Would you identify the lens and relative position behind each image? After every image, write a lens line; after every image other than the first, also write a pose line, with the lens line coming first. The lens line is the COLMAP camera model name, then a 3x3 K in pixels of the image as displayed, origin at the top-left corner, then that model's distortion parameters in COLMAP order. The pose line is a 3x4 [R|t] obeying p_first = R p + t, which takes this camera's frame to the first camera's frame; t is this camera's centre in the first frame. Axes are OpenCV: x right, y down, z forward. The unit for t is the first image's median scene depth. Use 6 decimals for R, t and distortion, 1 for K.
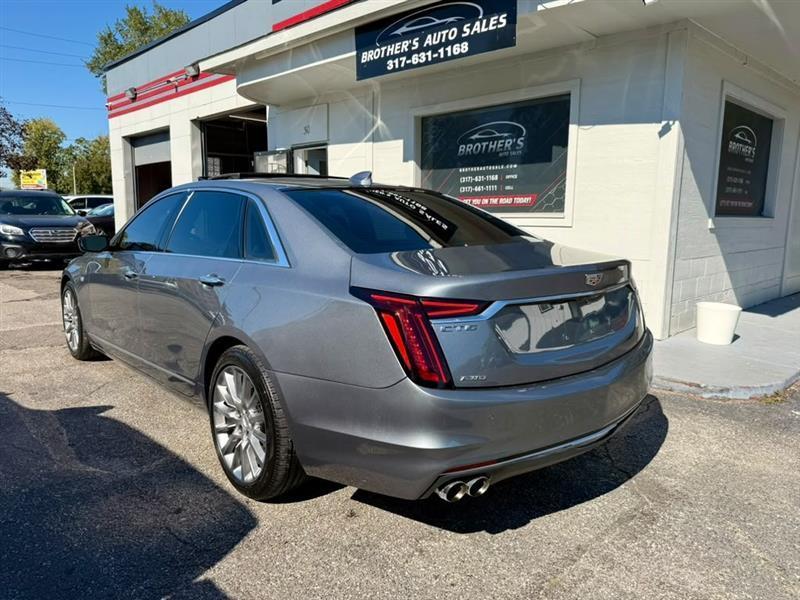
lens RADIAL K [[578.0, 0, 398.4], [0, 578.0, 300.9], [0, 0, 1]] dist [0.036408, -0.065424]
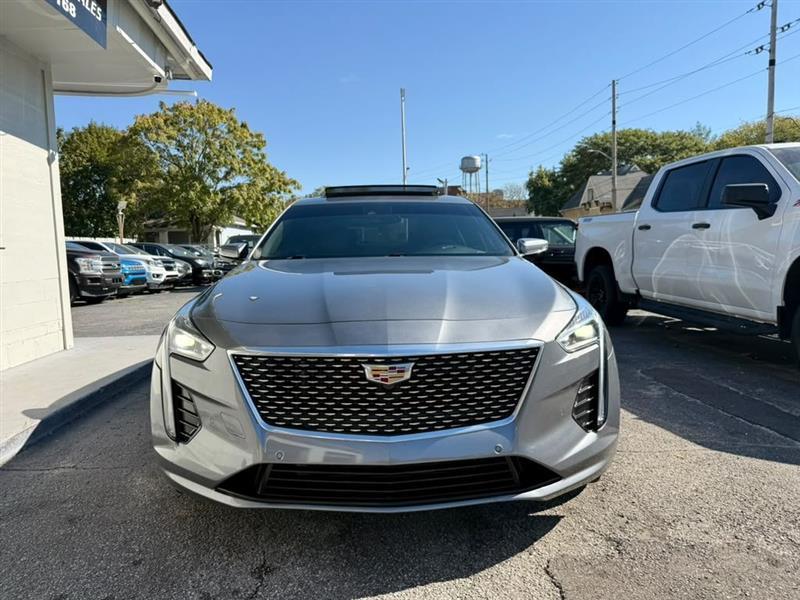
lens RADIAL K [[578.2, 0, 399.1], [0, 578.2, 302.1], [0, 0, 1]] dist [0.002374, -0.008268]
pose [[-0.758637, -0.045908, 0.649895, -0.660679], [0.114476, 0.972603, 0.202335, -0.156054], [-0.641378, 0.227896, -0.732597, 1.258802]]
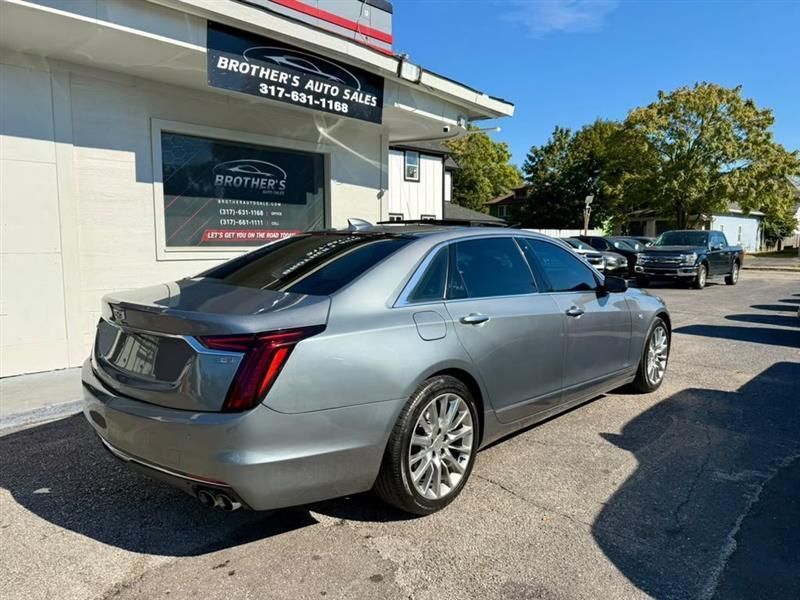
lens RADIAL K [[572.7, 0, 401.4], [0, 572.7, 301.5], [0, 0, 1]] dist [0.035831, -0.061581]
pose [[-0.016367, -0.113166, 0.993441, -0.996928], [0.139753, 0.983562, 0.114343, -0.156172], [-0.990051, 0.140708, -0.000283, 0.868436]]
